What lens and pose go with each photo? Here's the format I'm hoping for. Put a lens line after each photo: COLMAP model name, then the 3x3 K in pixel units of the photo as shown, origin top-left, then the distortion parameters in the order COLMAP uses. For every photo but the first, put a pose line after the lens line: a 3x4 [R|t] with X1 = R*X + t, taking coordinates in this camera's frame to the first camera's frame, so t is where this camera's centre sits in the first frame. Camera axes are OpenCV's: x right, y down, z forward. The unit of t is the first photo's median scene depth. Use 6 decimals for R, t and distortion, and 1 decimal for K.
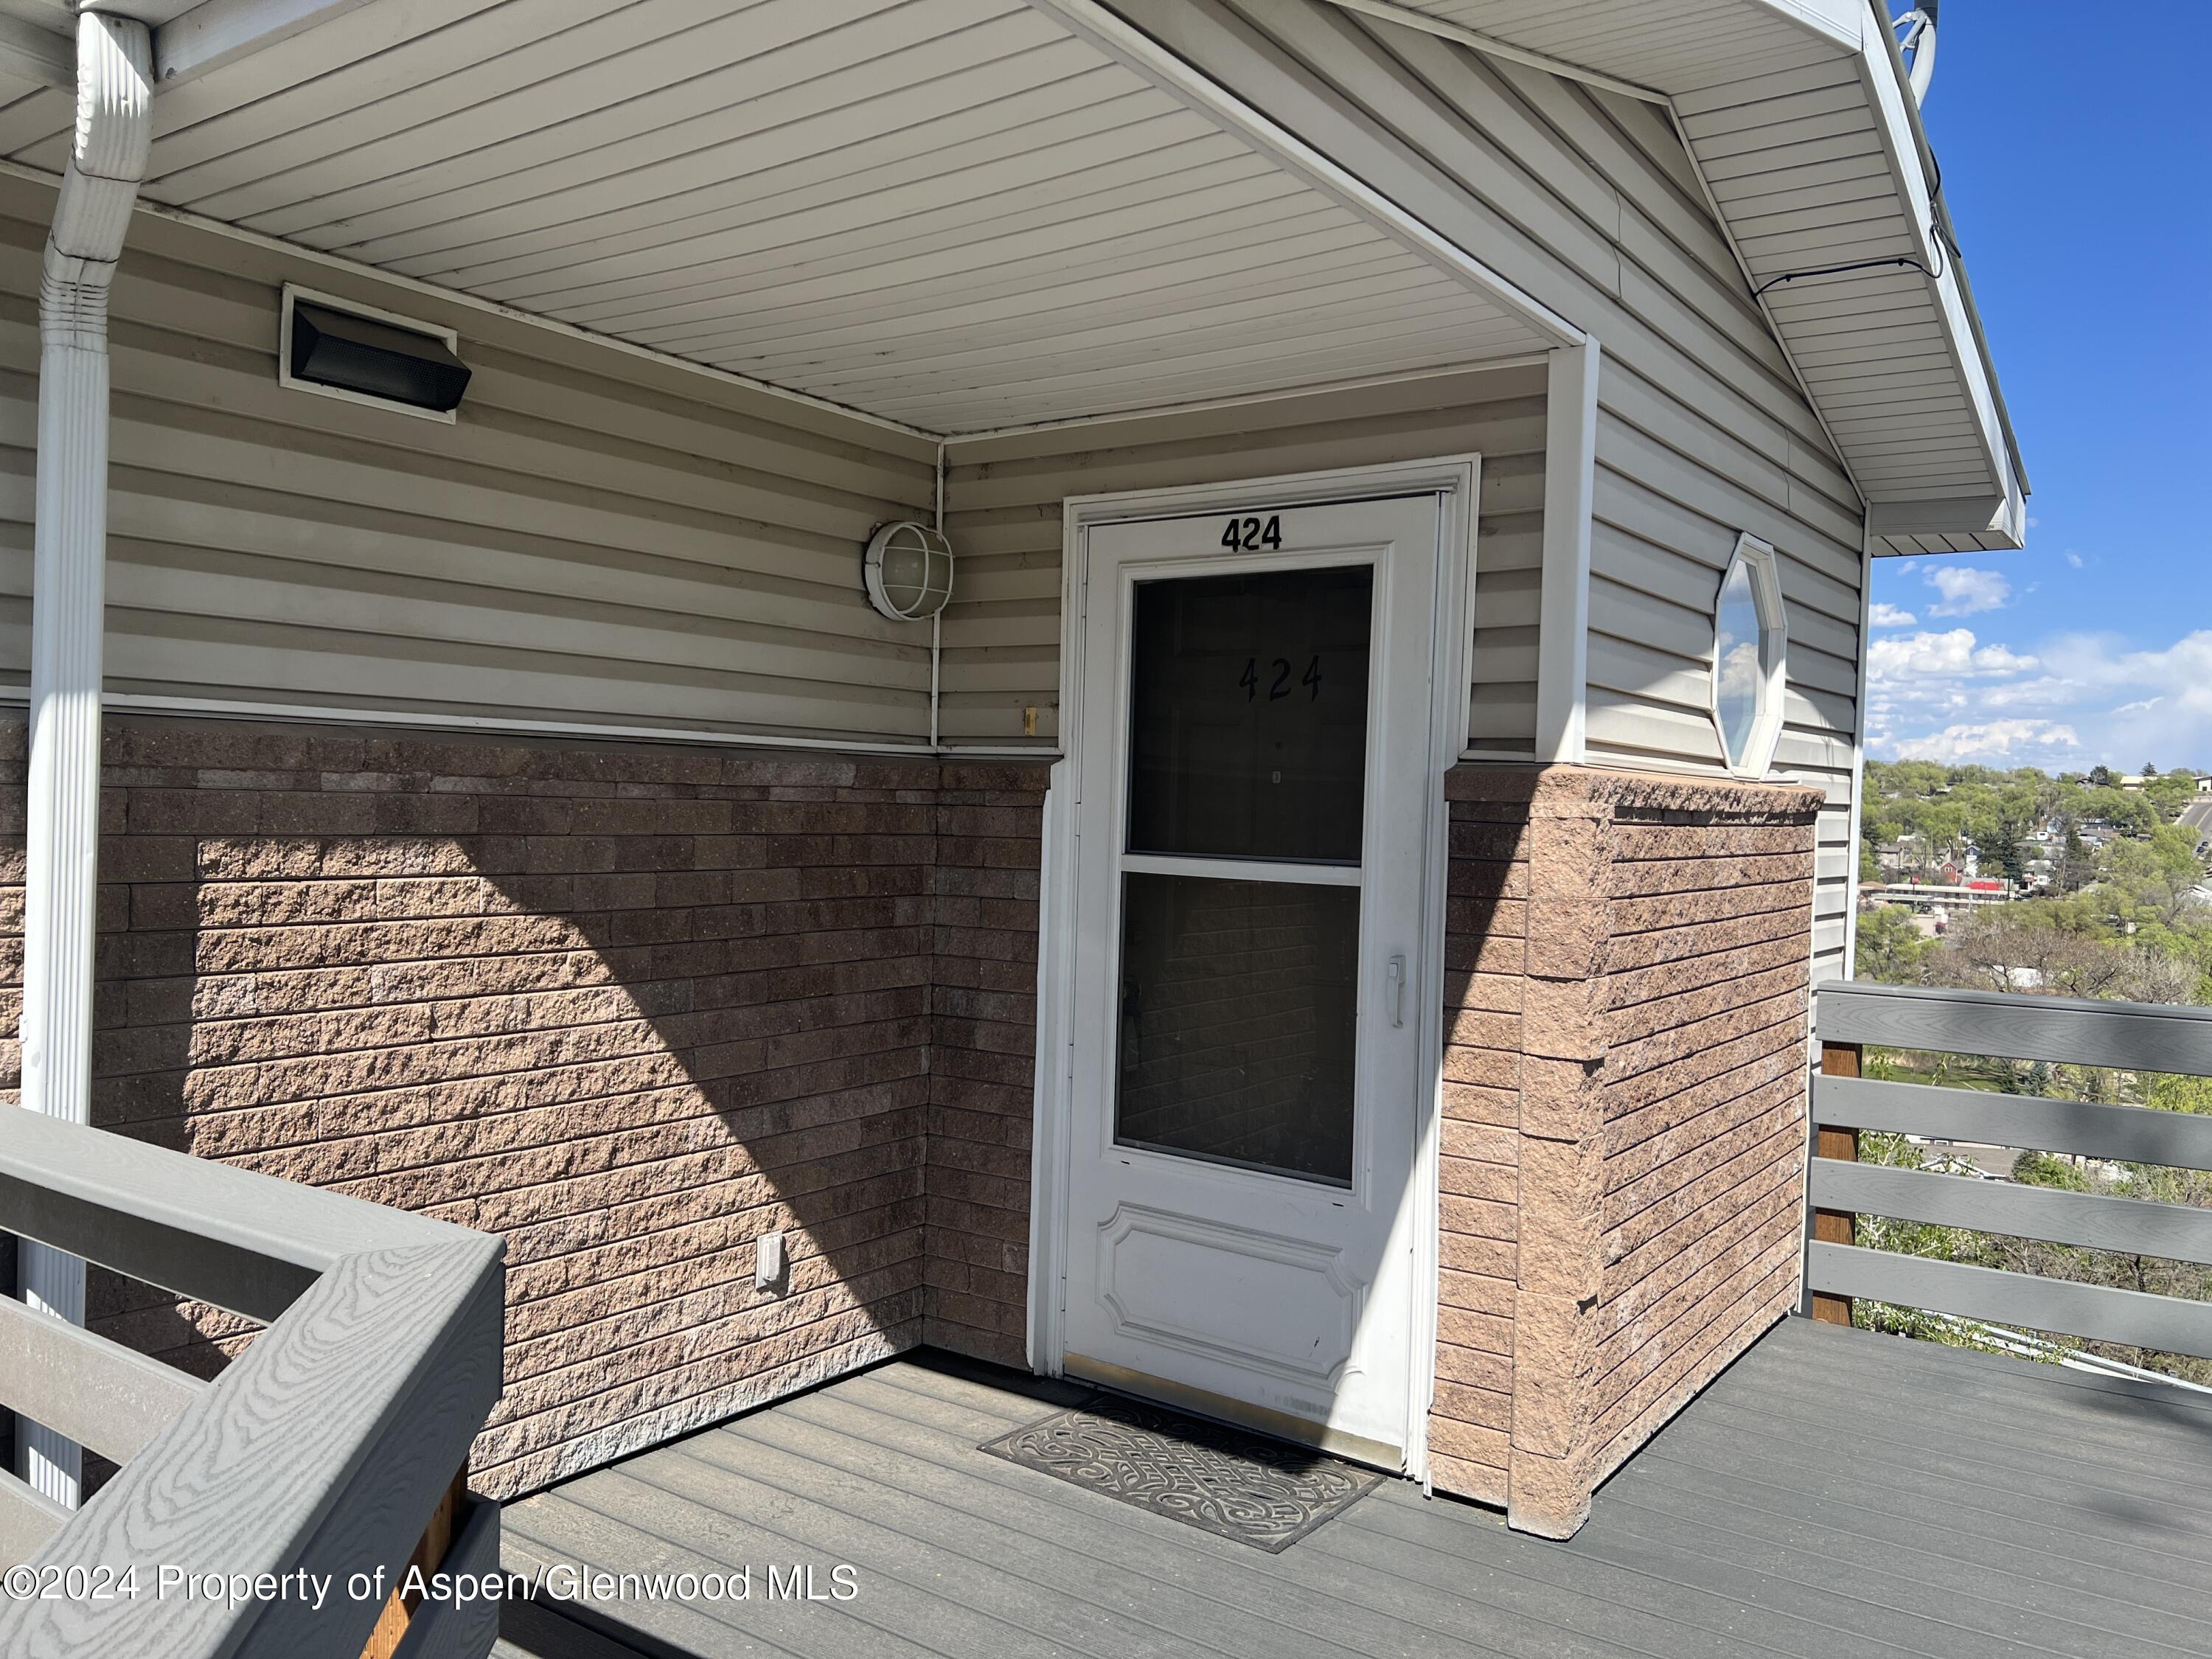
lens RADIAL K [[1667.3, 0, 1106.0], [0, 1667.3, 829.5], [0, 0, 1]] dist [0.092434, -0.109116]
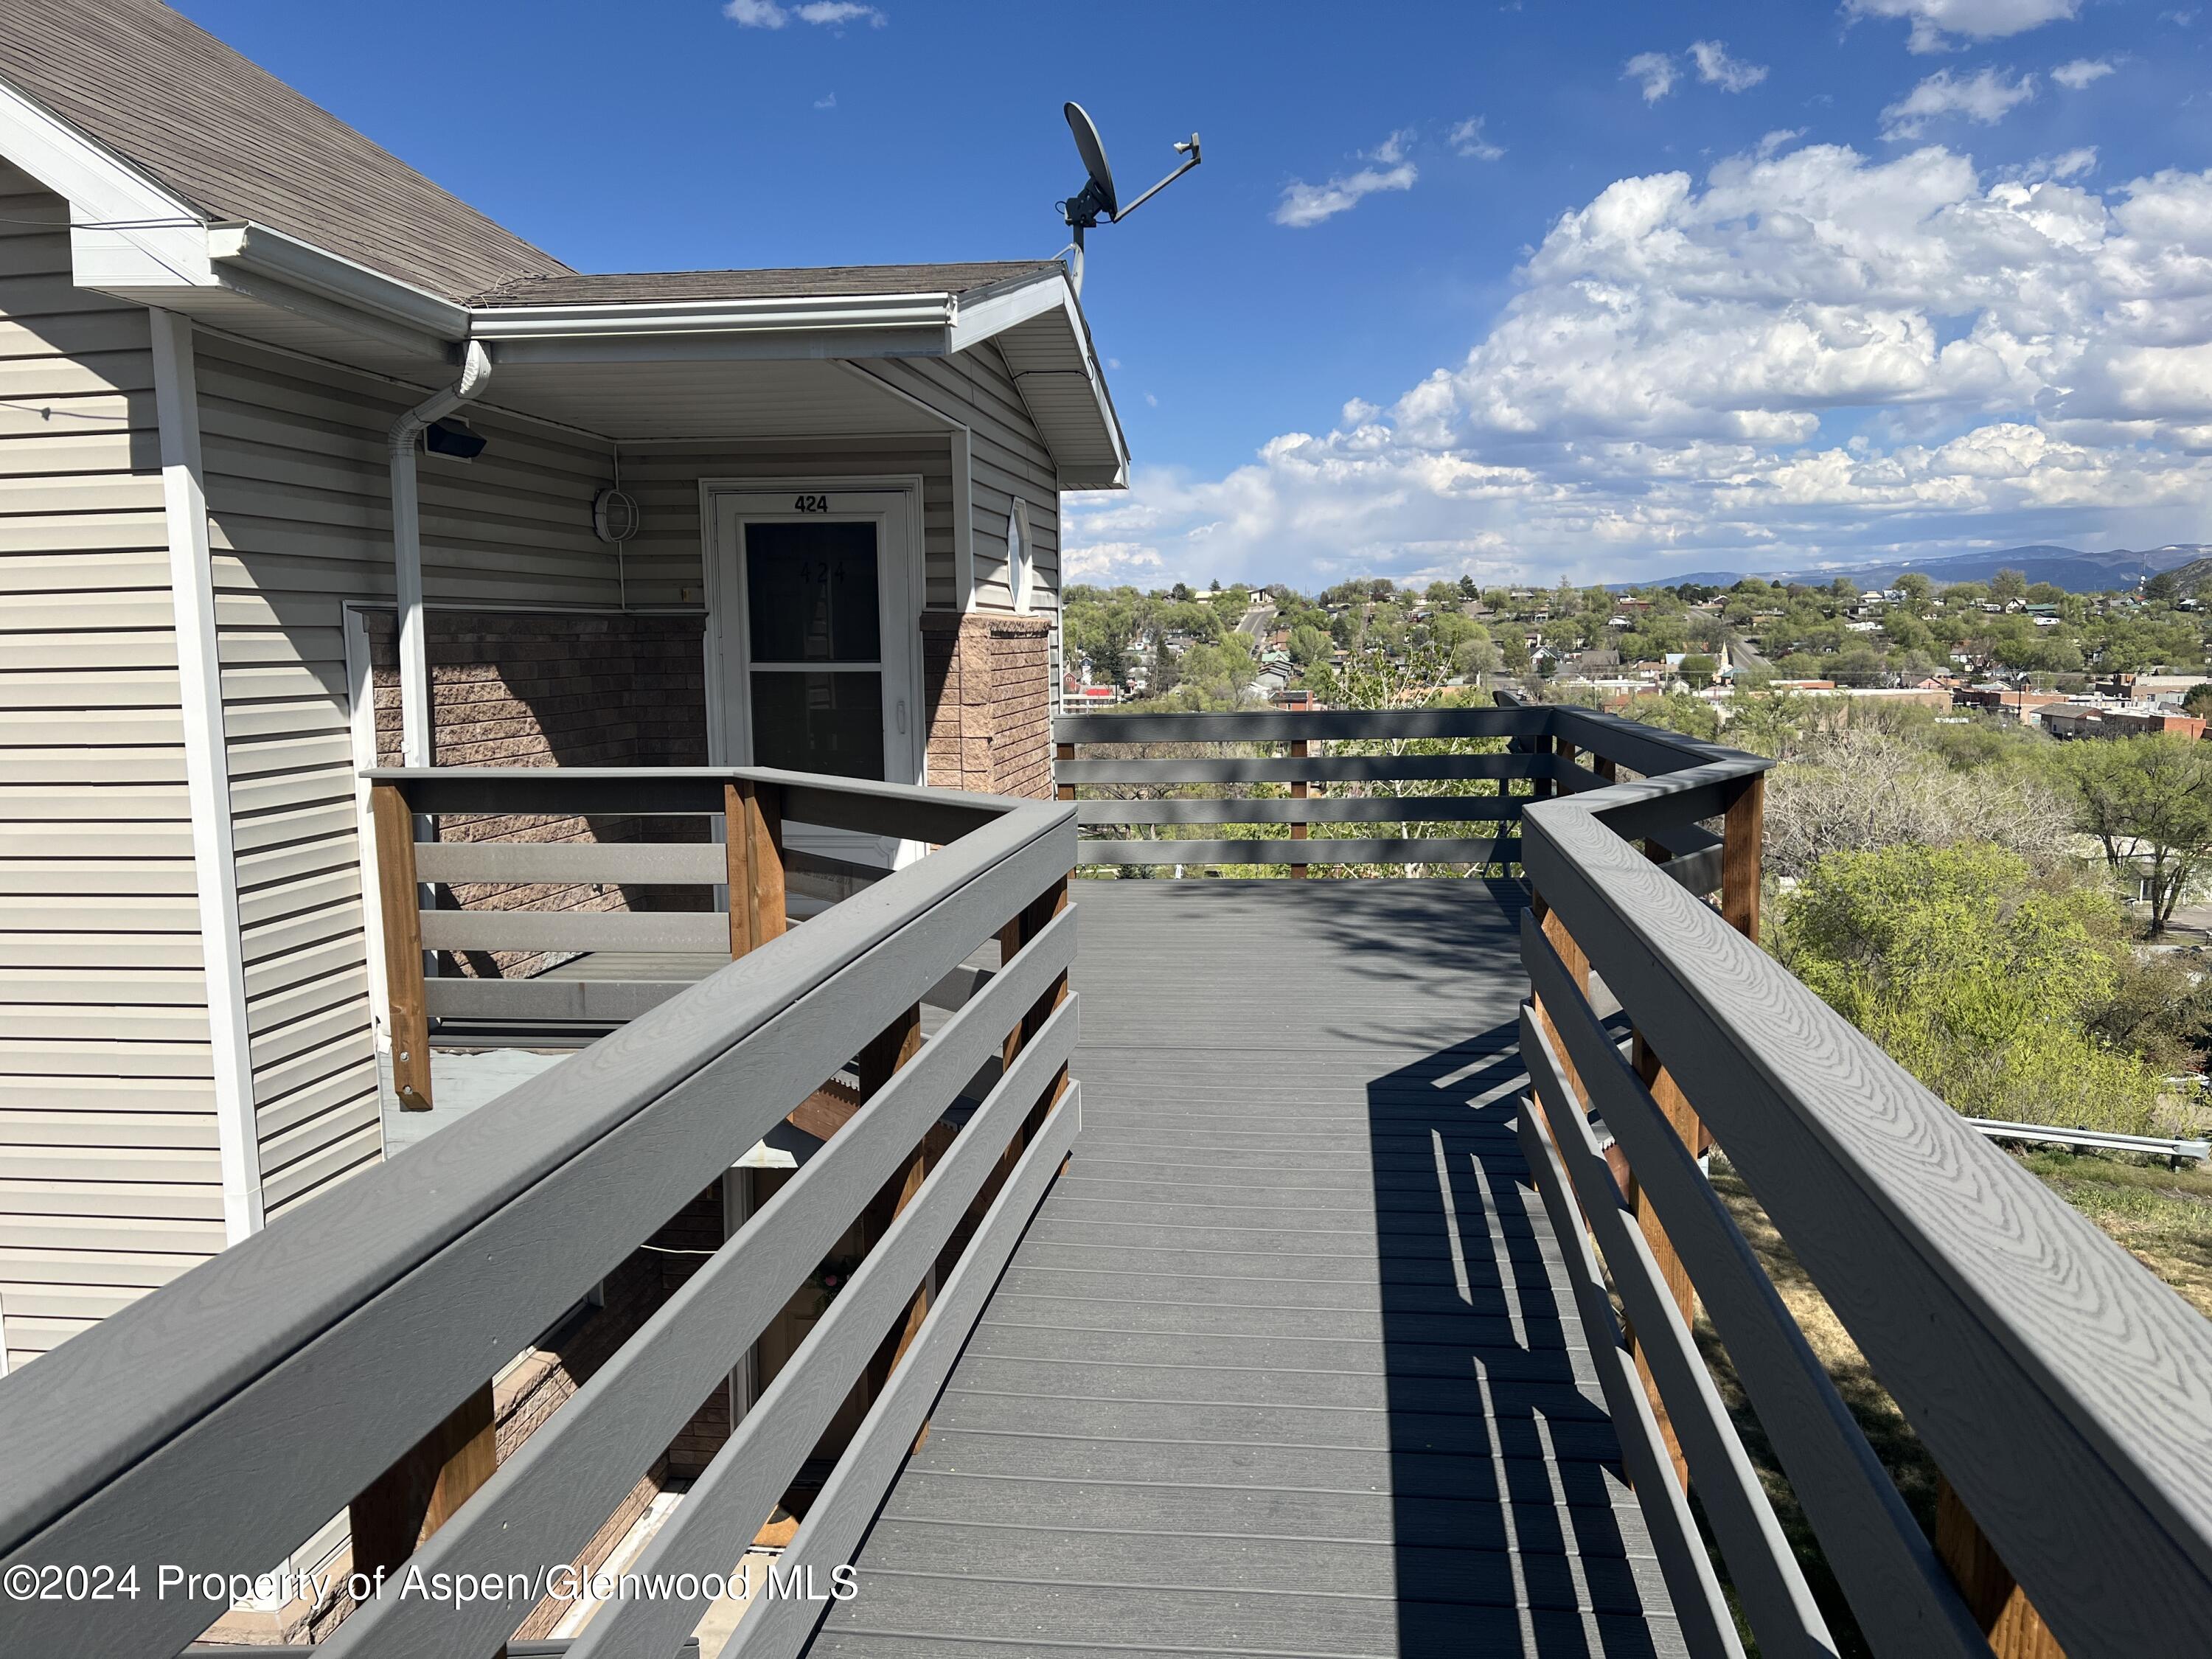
lens RADIAL K [[1693.7, 0, 1174.4], [0, 1693.7, 828.3], [0, 0, 1]] dist [0.099122, -0.079583]
pose [[0.864496, -0.094051, 0.493762, -0.568813], [0.044726, 0.992835, 0.110805, 0.007383], [-0.500646, -0.073706, 0.862509, -1.013000]]
